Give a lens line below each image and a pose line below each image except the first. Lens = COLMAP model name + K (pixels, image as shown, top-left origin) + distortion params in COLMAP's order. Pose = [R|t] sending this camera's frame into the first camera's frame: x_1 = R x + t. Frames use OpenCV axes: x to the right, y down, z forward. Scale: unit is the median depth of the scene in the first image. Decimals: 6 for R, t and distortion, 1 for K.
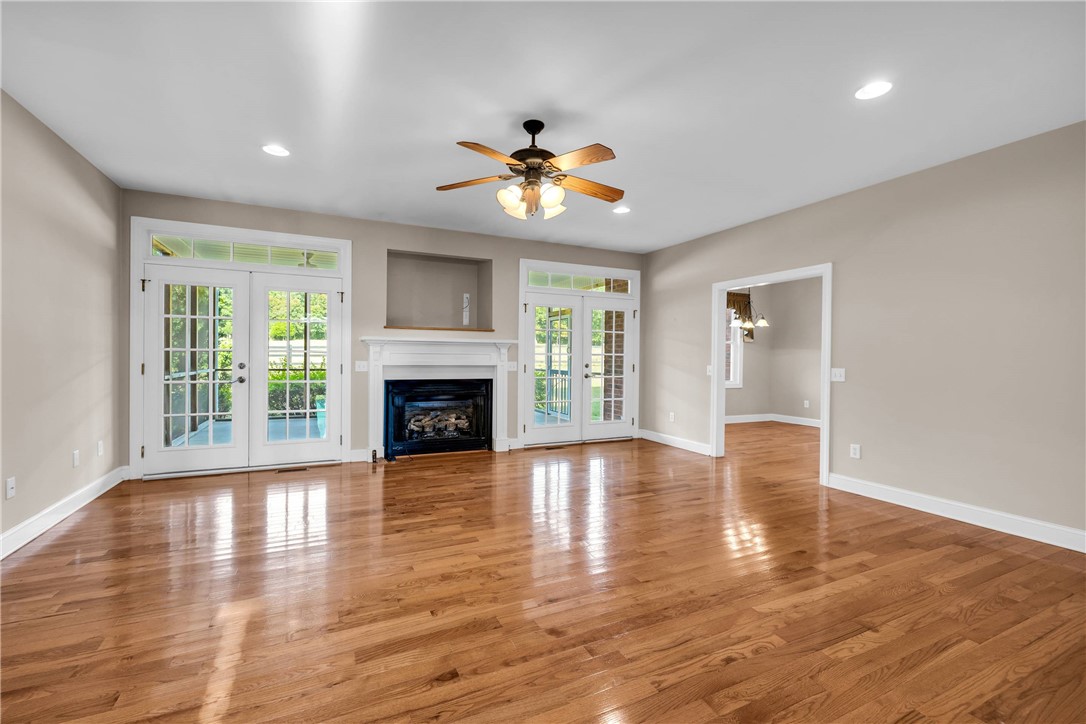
lens RADIAL K [[446.3, 0, 547.0], [0, 446.3, 360.6], [0, 0, 1]] dist [0.000747, 0.000158]
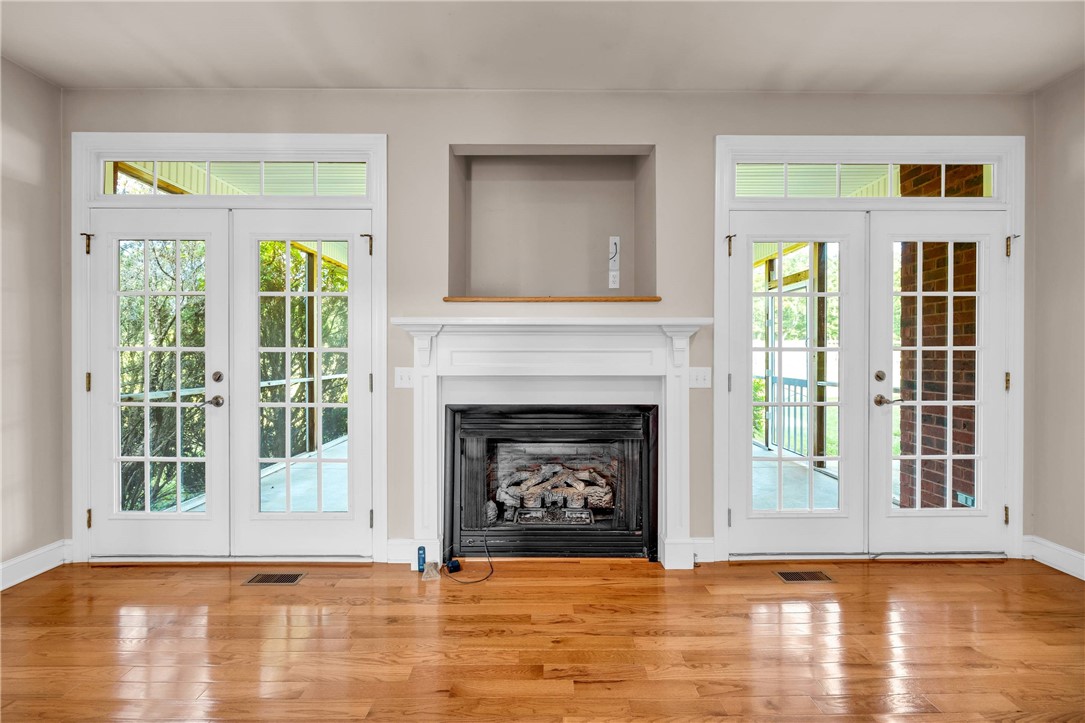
lens RADIAL K [[494.5, 0, 628.9], [0, 494.5, 360.3], [0, 0, 1]] dist [0.000483, 0.000107]
pose [[0.967418, -0.007145, -0.253084, -0.021423], [0.007070, 0.999974, -0.001207, -0.004191], [0.253086, -0.000622, 0.967444, 0.494463]]
